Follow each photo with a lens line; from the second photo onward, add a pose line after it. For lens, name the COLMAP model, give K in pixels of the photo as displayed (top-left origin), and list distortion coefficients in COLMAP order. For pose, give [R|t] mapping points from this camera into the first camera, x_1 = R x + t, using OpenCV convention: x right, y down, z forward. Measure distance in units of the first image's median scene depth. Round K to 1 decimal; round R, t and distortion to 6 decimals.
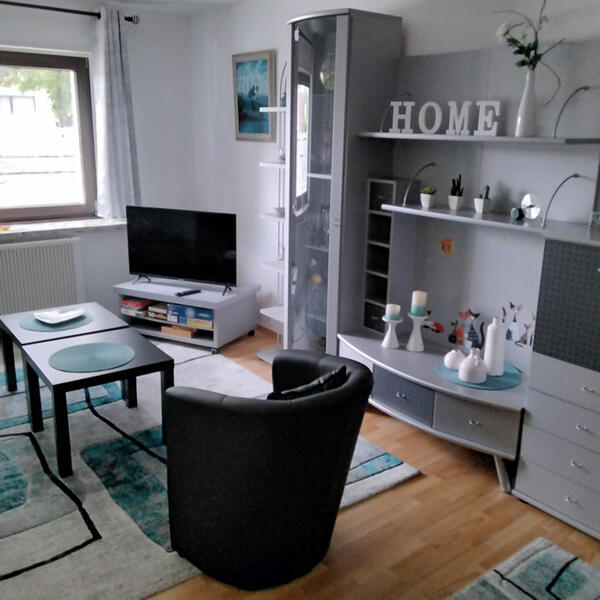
lens RADIAL K [[612.9, 0, 300.0], [0, 612.9, 300.0], [0, 0, 1]] dist [-0.007552, -0.012861]
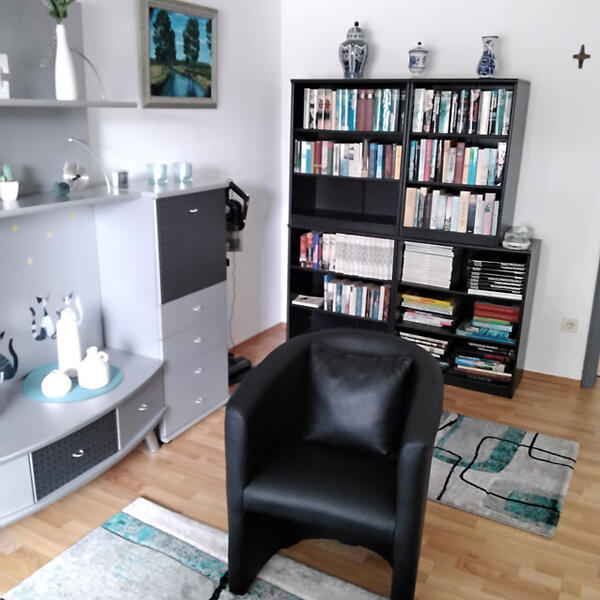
lens RADIAL K [[612.9, 0, 300.0], [0, 612.9, 300.0], [0, 0, 1]] dist [-0.007552, -0.012861]
pose [[-0.402484, -0.285784, 0.869675, -0.537907], [0.225498, 0.889795, 0.396756, -0.244496], [-0.887219, 0.355798, -0.293684, 0.915705]]
